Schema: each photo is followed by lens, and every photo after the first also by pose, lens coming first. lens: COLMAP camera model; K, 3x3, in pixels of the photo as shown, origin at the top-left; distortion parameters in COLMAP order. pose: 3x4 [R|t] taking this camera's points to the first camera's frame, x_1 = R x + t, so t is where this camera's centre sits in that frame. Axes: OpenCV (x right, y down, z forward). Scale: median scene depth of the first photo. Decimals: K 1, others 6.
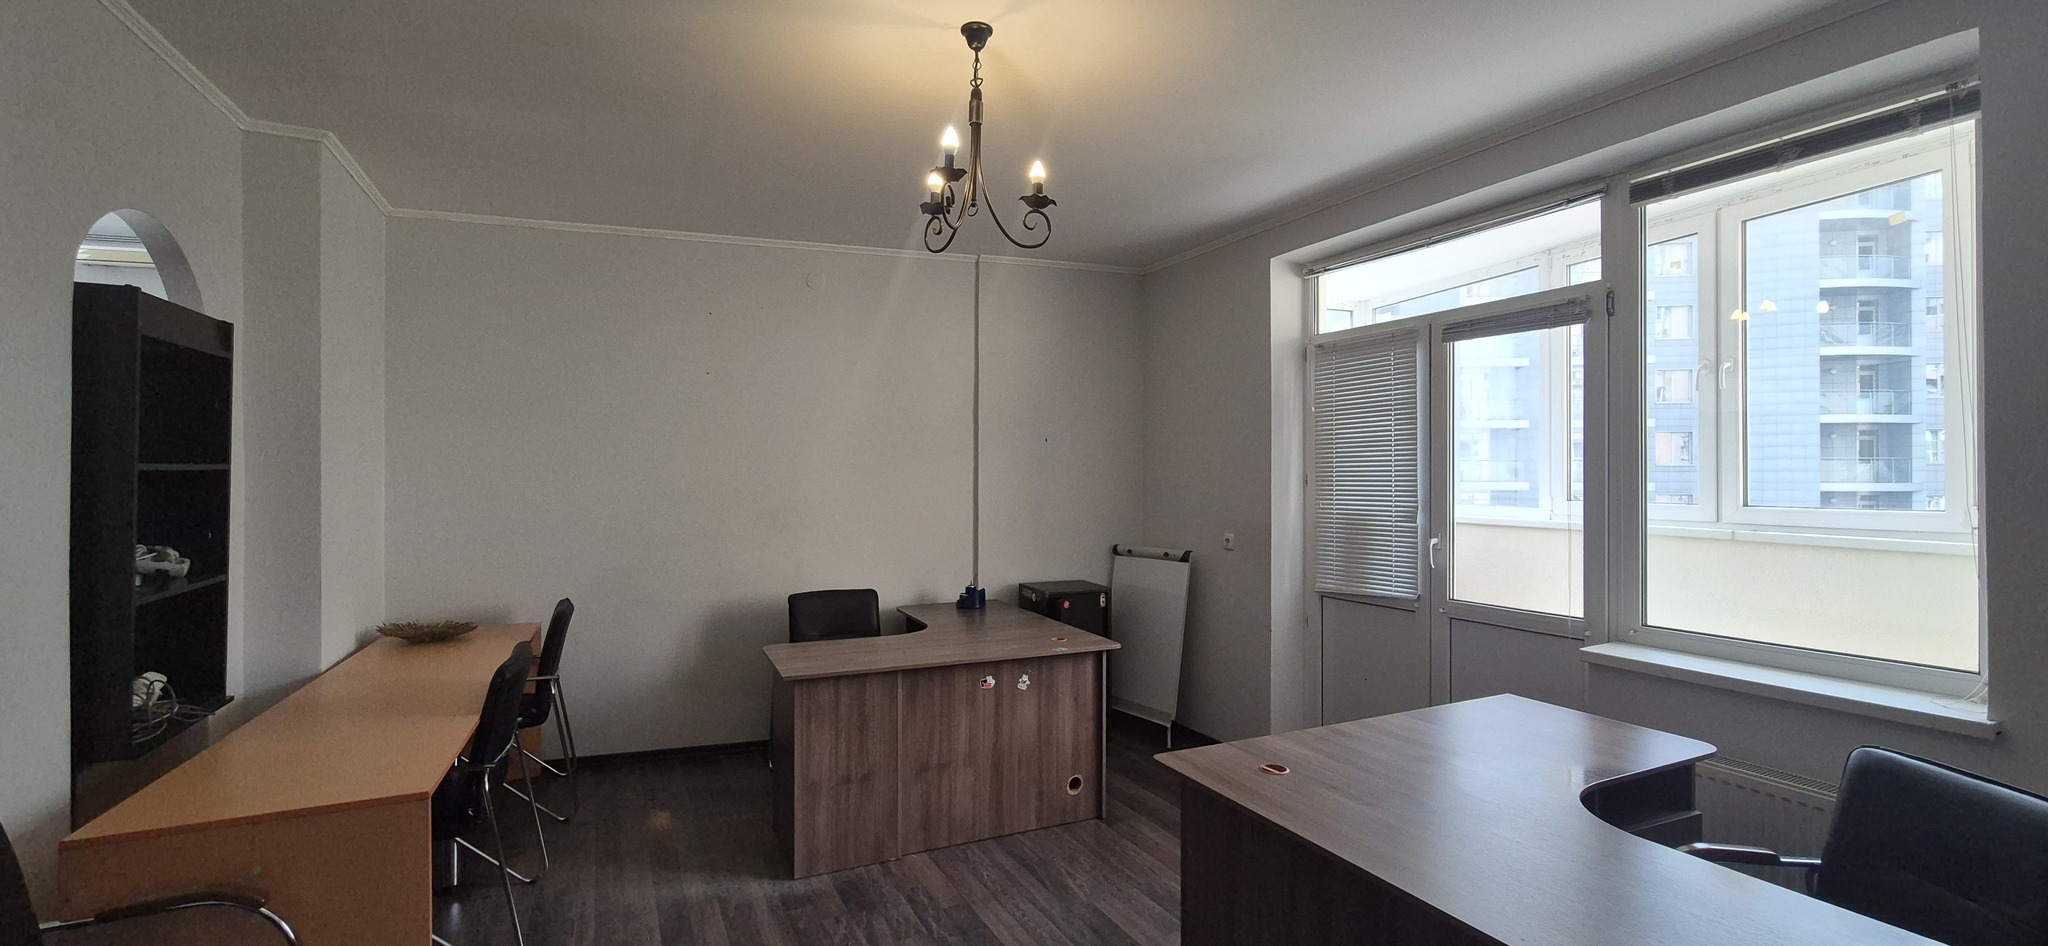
lens RADIAL K [[846.1, 0, 1021.2], [0, 846.1, 475.6], [0, 0, 1]] dist [0.000581, 0.000035]
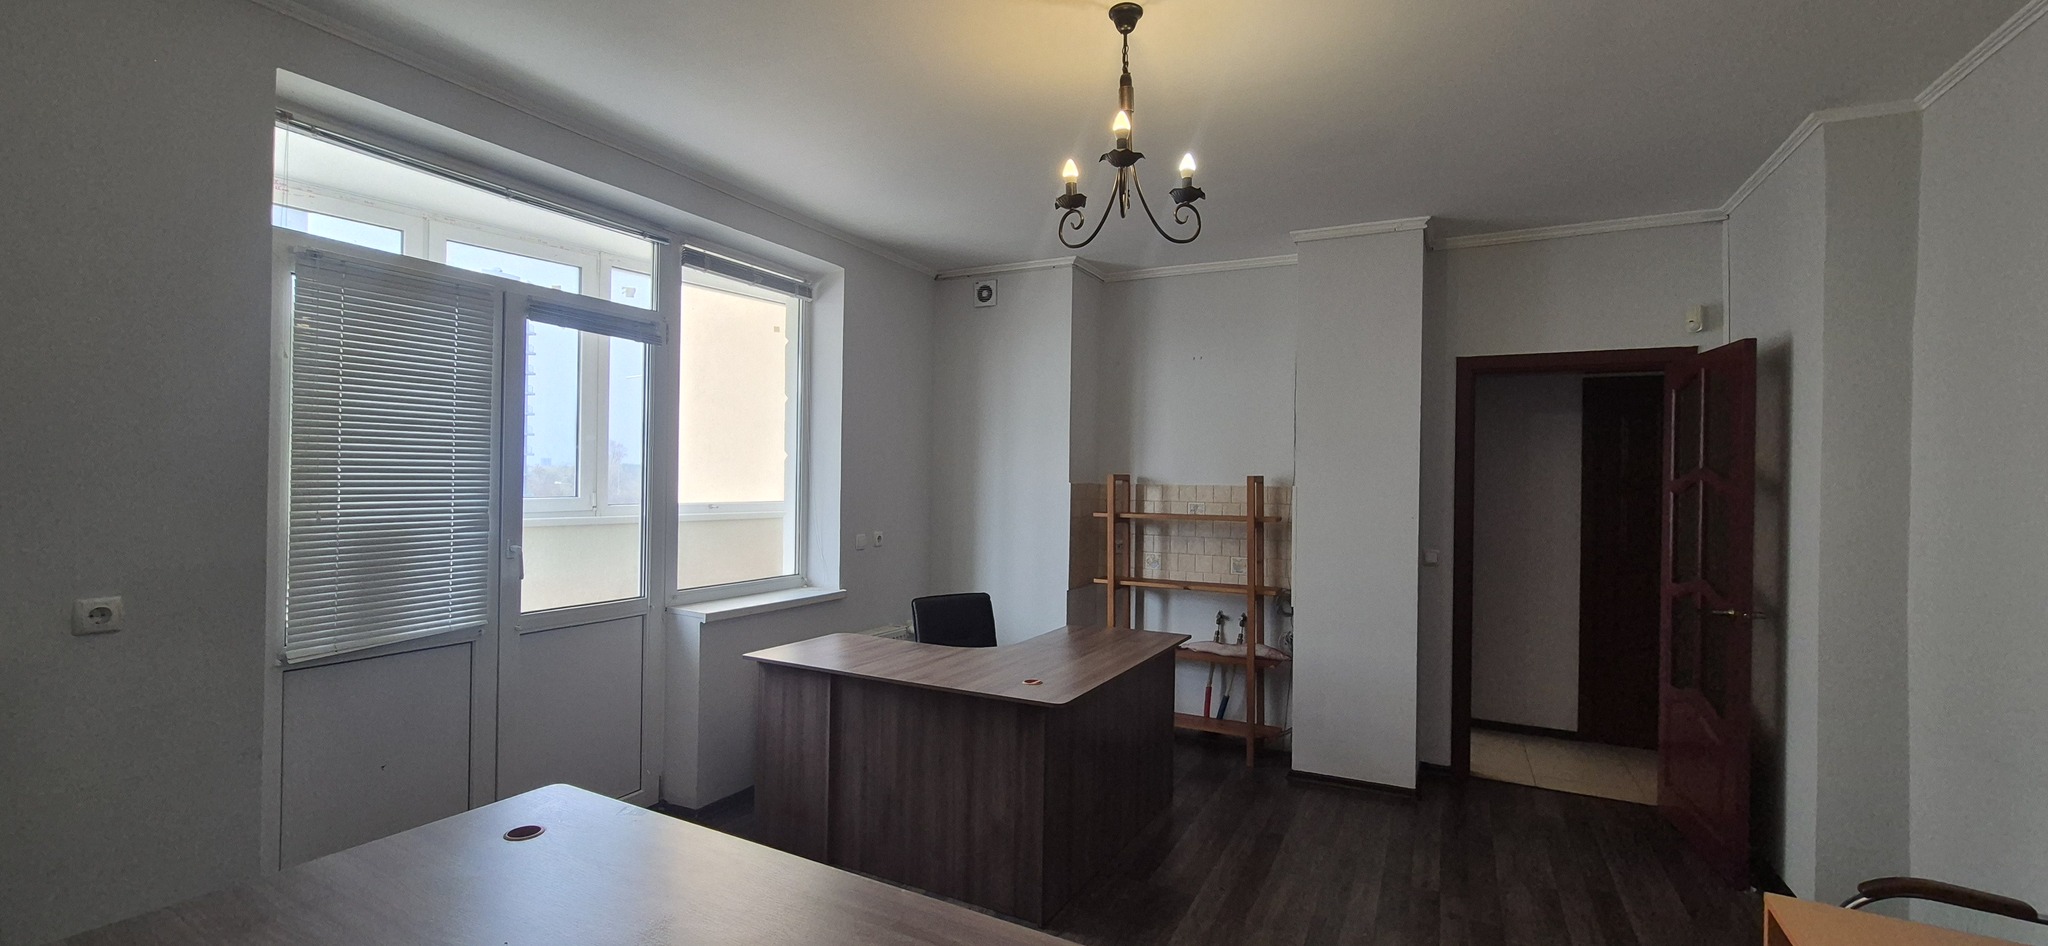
lens RADIAL K [[846.1, 0, 1021.2], [0, 846.1, 475.6], [0, 0, 1]] dist [0.000581, 0.000035]
pose [[-0.600737, -0.005702, 0.799427, -0.521555], [-0.016695, 0.999846, -0.005414, -0.000595], [-0.799273, -0.016598, -0.600739, 1.161221]]
